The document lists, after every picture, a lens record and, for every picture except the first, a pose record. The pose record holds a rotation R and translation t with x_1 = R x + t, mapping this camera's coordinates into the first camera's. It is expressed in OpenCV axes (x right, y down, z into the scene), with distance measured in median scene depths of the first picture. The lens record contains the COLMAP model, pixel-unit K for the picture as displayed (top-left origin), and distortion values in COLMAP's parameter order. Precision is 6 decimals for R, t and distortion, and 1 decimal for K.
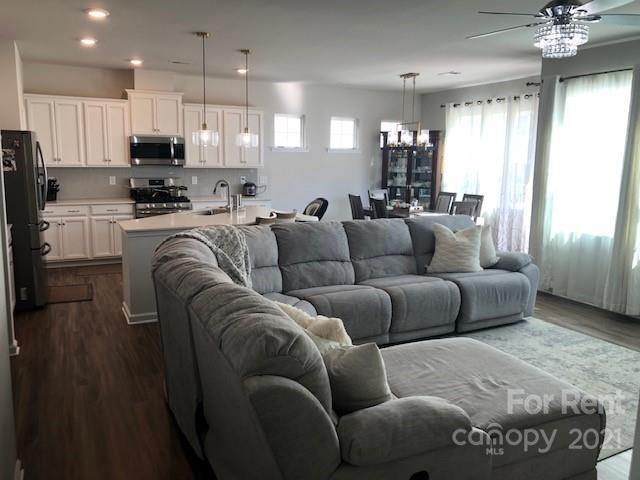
lens RADIAL K [[528.9, 0, 320.7], [0, 528.9, 237.1], [0, 0, 1]] dist [0.020278, -0.012543]
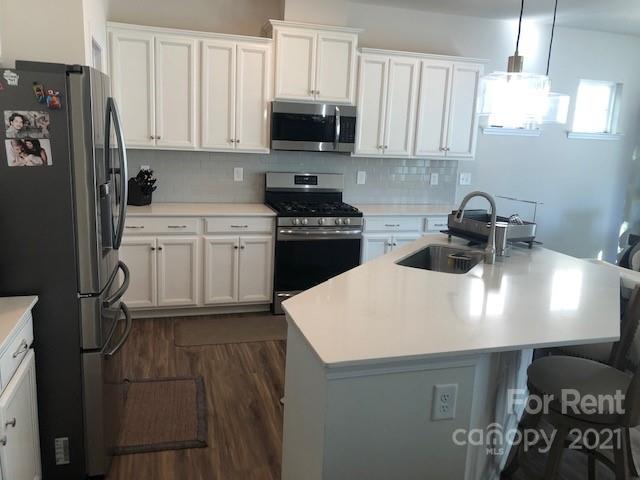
lens RADIAL K [[528.9, 0, 319.9], [0, 528.9, 236.8], [0, 0, 1]] dist [0.020278, -0.012543]
pose [[0.984525, 0.063401, -0.163370, -0.204032], [-0.057747, 0.997564, 0.039134, -0.066332], [0.165453, -0.029094, 0.985788, 0.428385]]
